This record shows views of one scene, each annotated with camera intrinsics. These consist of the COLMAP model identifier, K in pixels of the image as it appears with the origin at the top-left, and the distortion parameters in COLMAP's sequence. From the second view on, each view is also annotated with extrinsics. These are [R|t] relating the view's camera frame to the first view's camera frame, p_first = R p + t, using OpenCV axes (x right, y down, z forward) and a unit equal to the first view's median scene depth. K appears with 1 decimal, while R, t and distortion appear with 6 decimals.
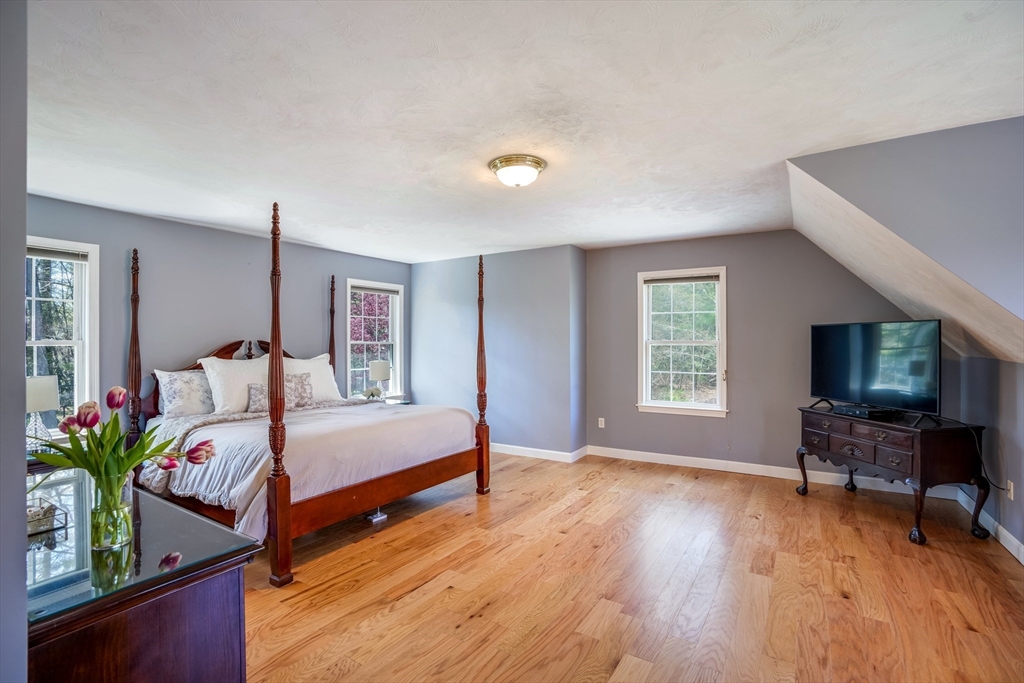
lens RADIAL K [[476.4, 0, 508.1], [0, 476.4, 335.4], [0, 0, 1]] dist [-0.060893, 0.028529]
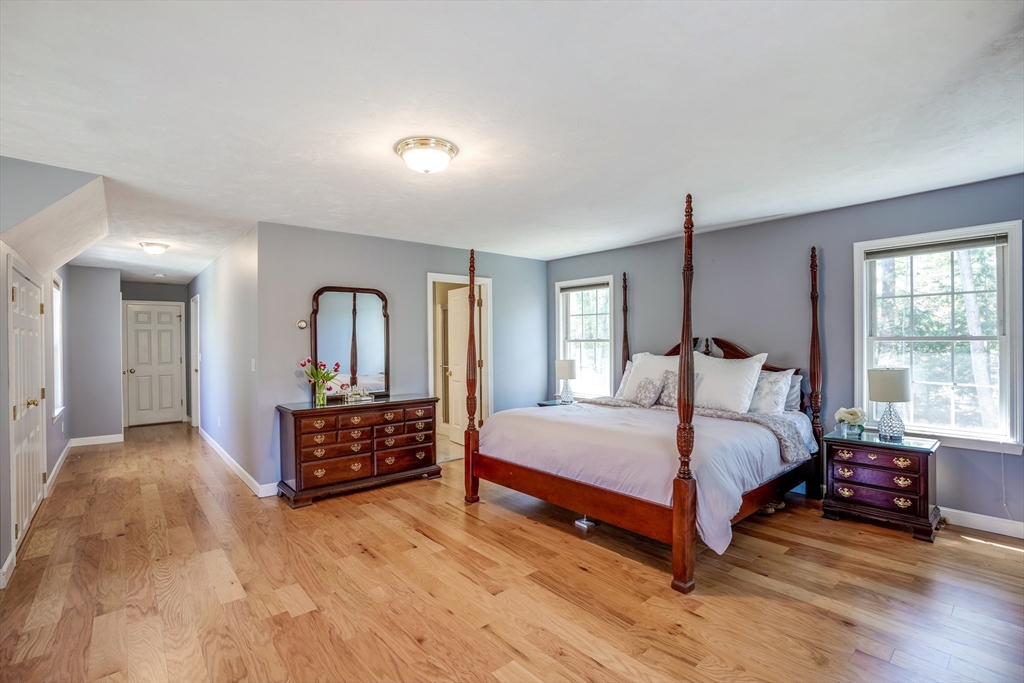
lens RADIAL K [[476.4, 0, 508.1], [0, 476.4, 335.4], [0, 0, 1]] dist [-0.060893, 0.028529]
pose [[-0.295523, -0.007339, -0.955307, 0.729979], [0.024120, 0.999594, -0.015141, 0.015835], [0.955031, -0.027516, -0.295226, 1.215614]]
